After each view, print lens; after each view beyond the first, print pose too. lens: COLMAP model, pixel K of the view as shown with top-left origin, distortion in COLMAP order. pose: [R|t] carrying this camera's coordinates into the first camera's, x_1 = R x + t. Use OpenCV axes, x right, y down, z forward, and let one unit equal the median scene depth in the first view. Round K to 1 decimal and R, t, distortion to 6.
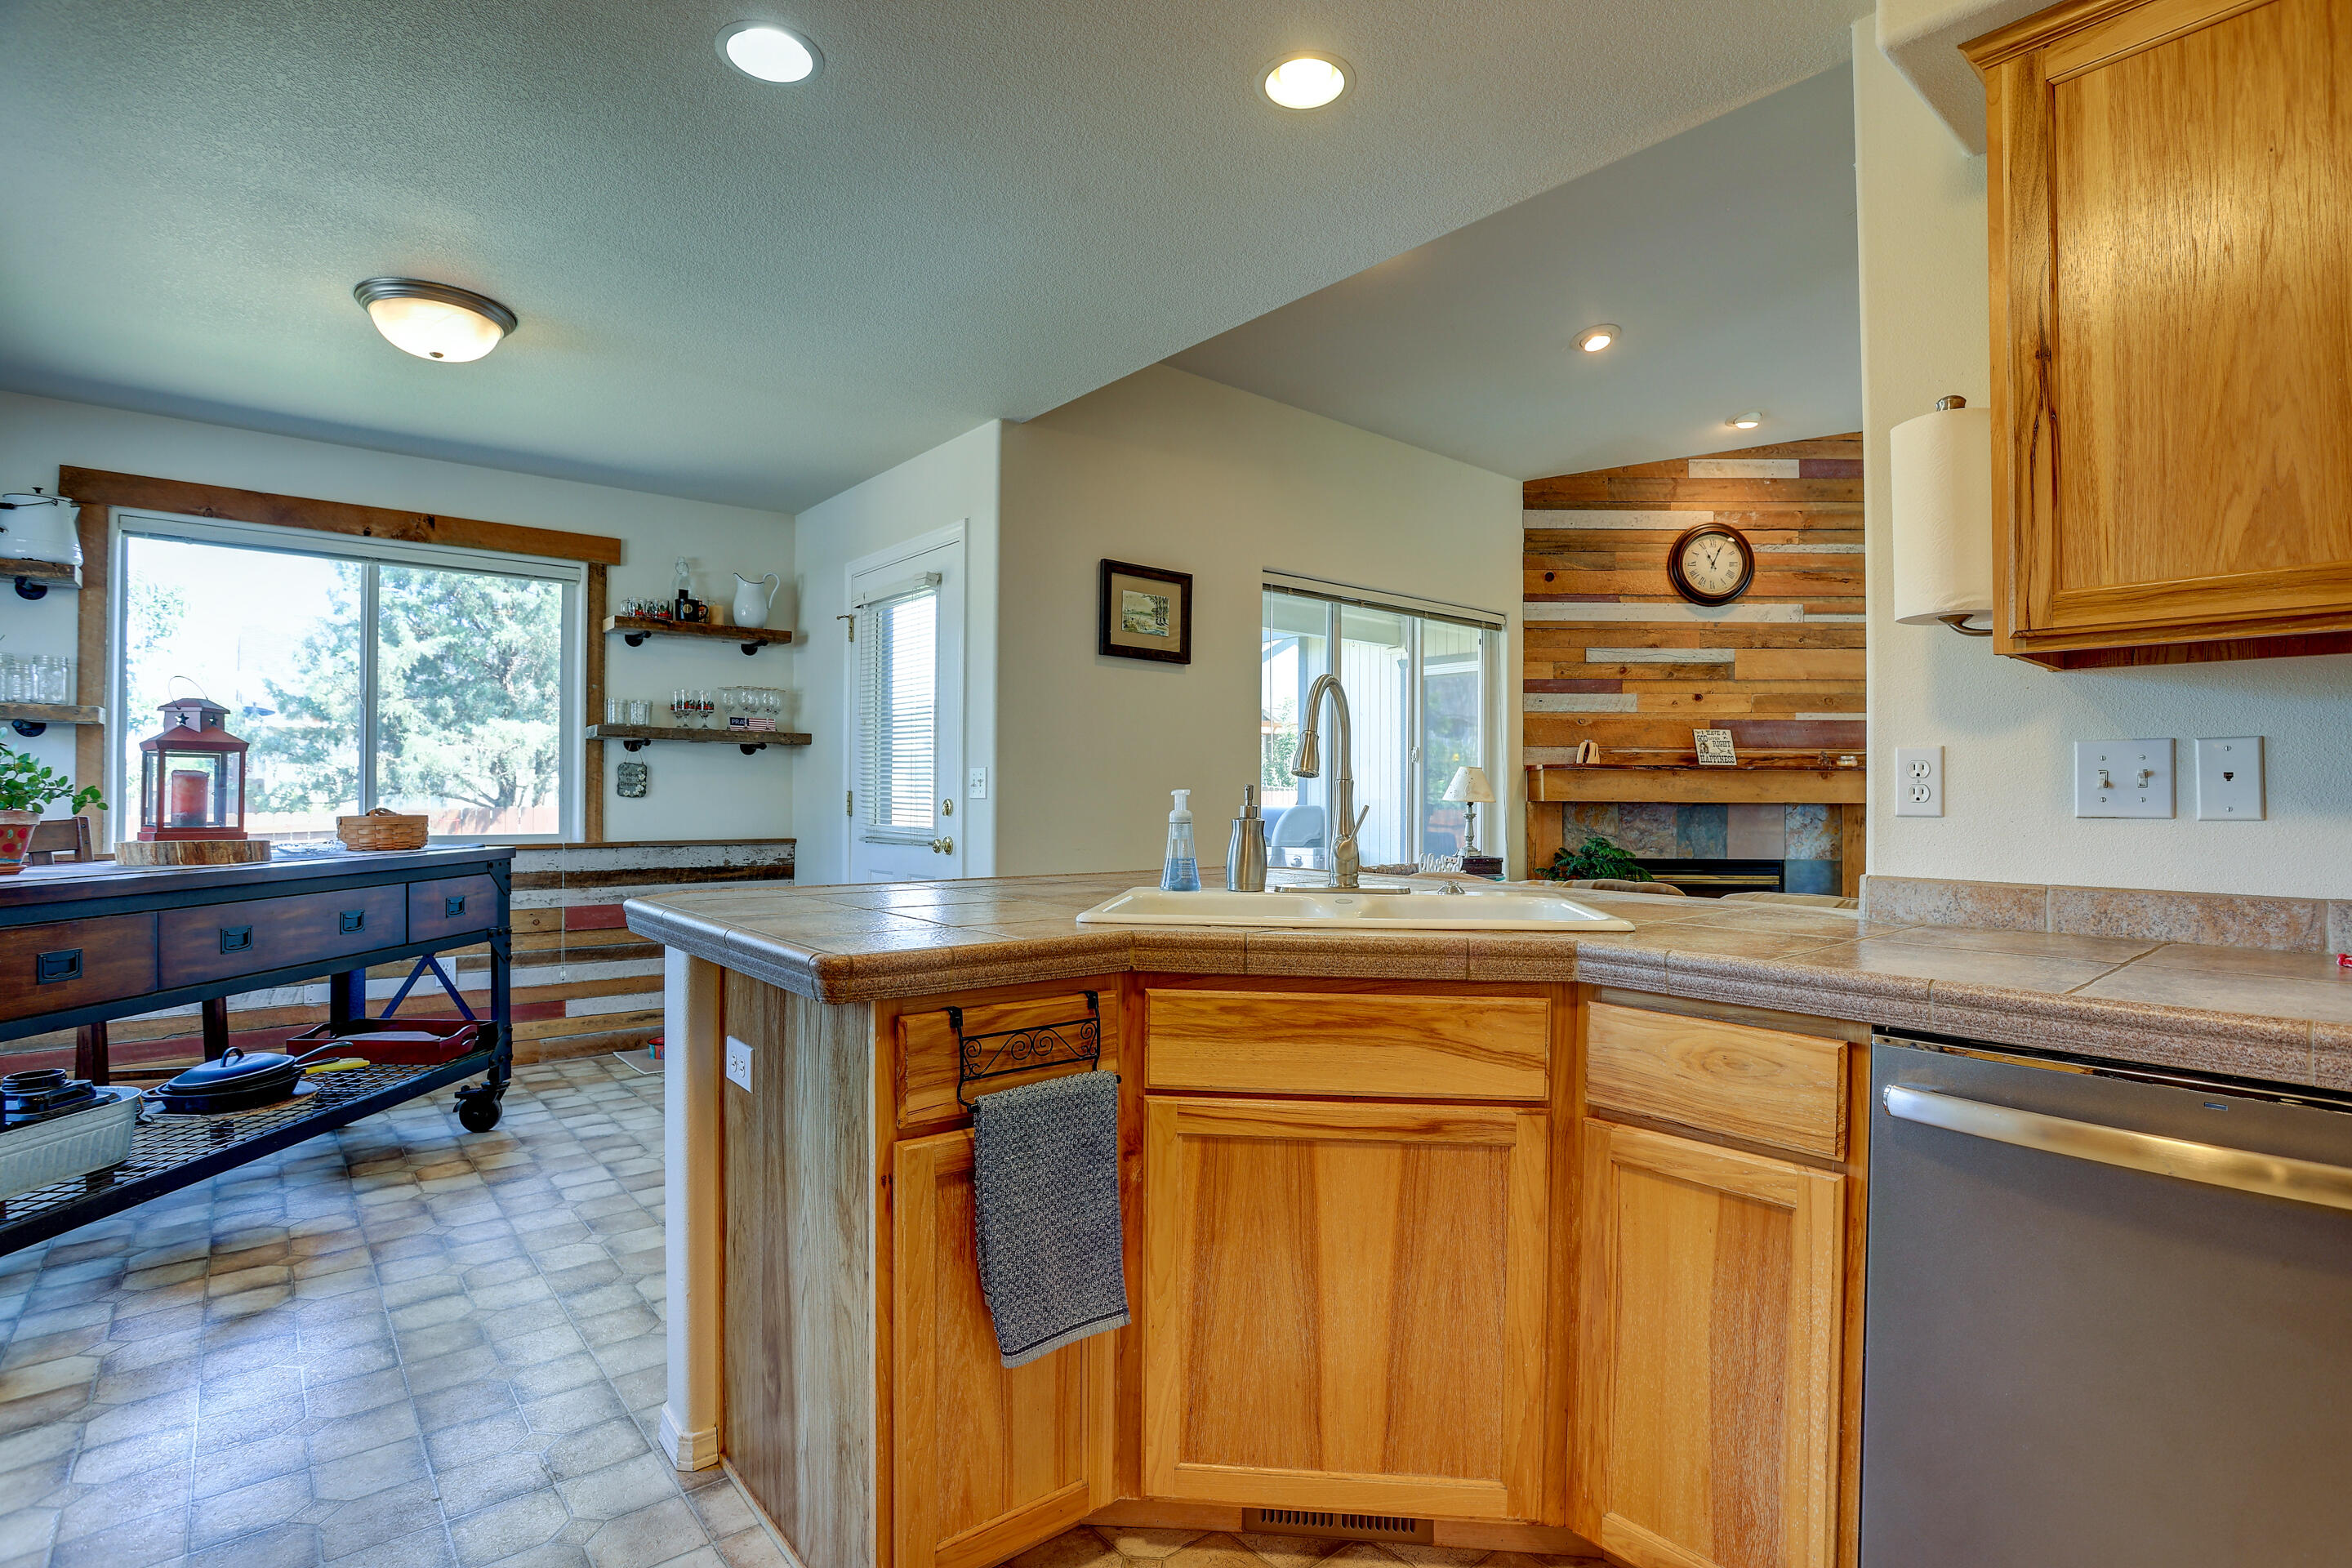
lens RADIAL K [[1136.3, 0, 1187.1], [0, 1136.3, 790.2], [0, 0, 1]] dist [-0.064635, 0.023992]
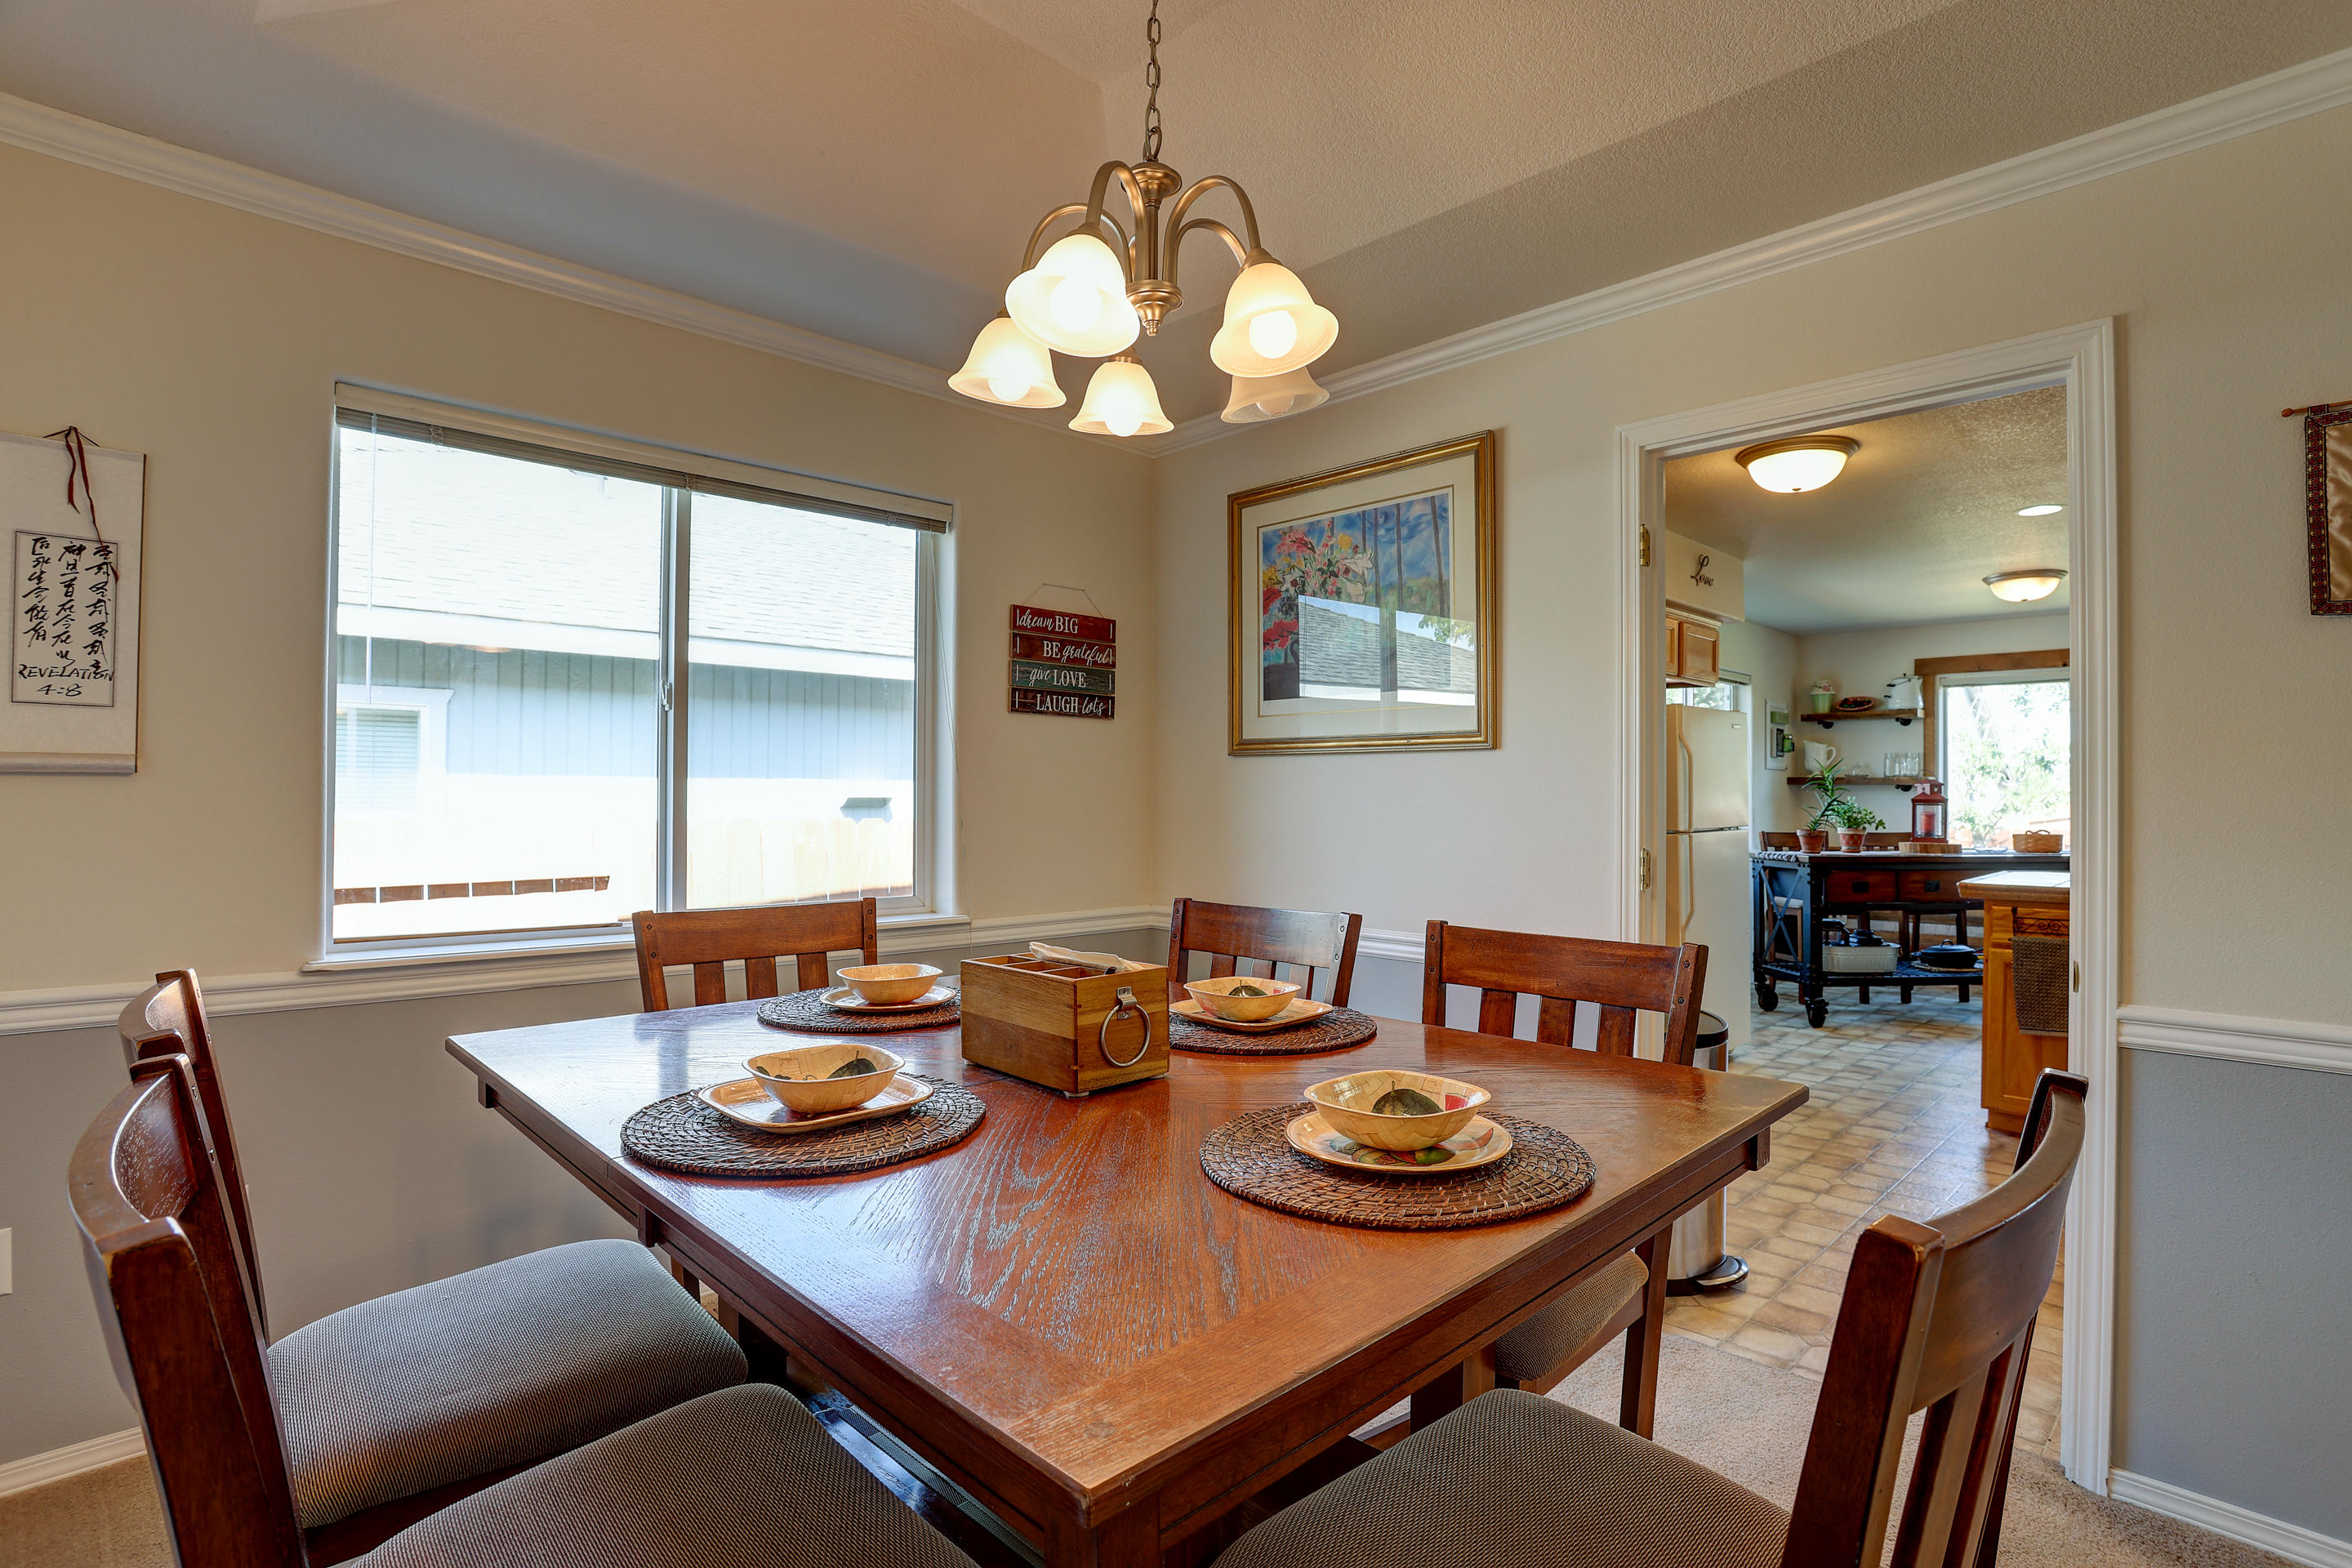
lens RADIAL K [[1136.3, 0, 1199.0], [0, 1136.3, 786.4], [0, 0, 1]] dist [-0.064635, 0.023992]
pose [[0.067815, -0.012835, -0.997615, 0.740626], [-0.001538, 0.999915, -0.012969, -0.022436], [0.997697, 0.002414, 0.067789, -0.380560]]
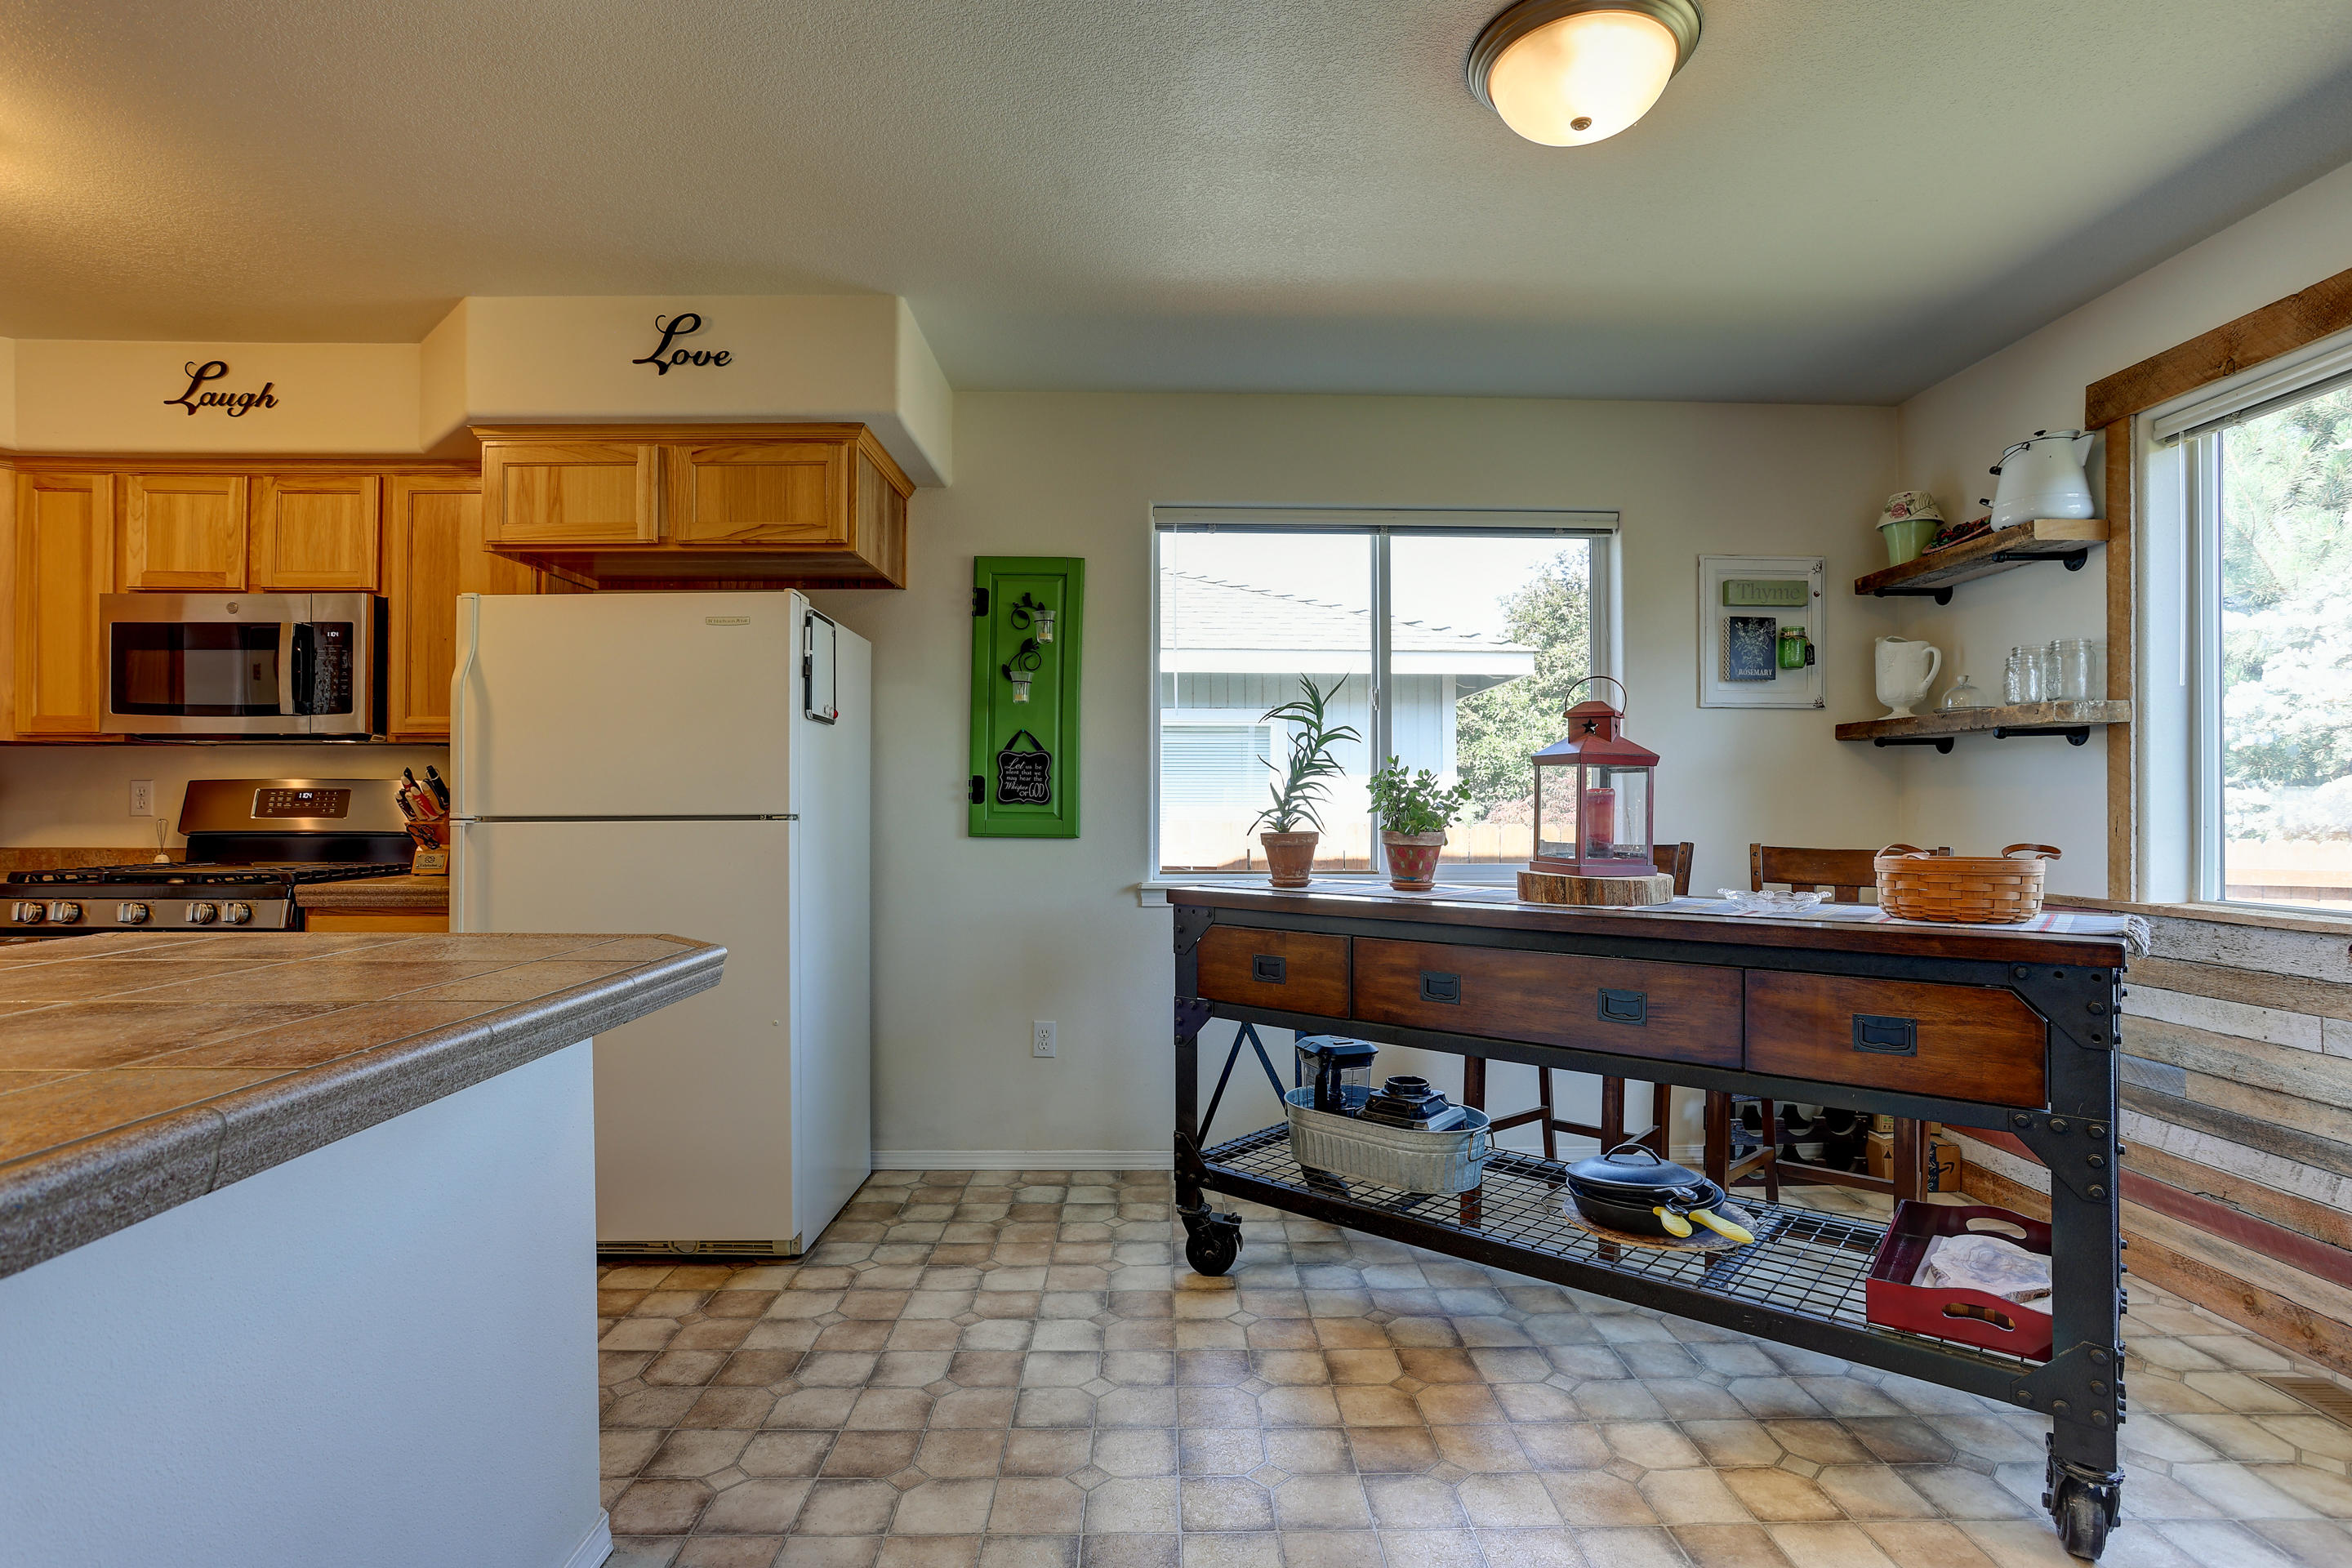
lens RADIAL K [[1136.3, 0, 1176.9], [0, 1136.3, 797.0], [0, 0, 1]] dist [-0.064635, 0.023992]
pose [[-0.633981, -0.012503, -0.773247, -0.031999], [-0.002757, 0.999899, -0.013908, 0.000859], [0.773343, -0.006686, -0.633952, 0.763621]]
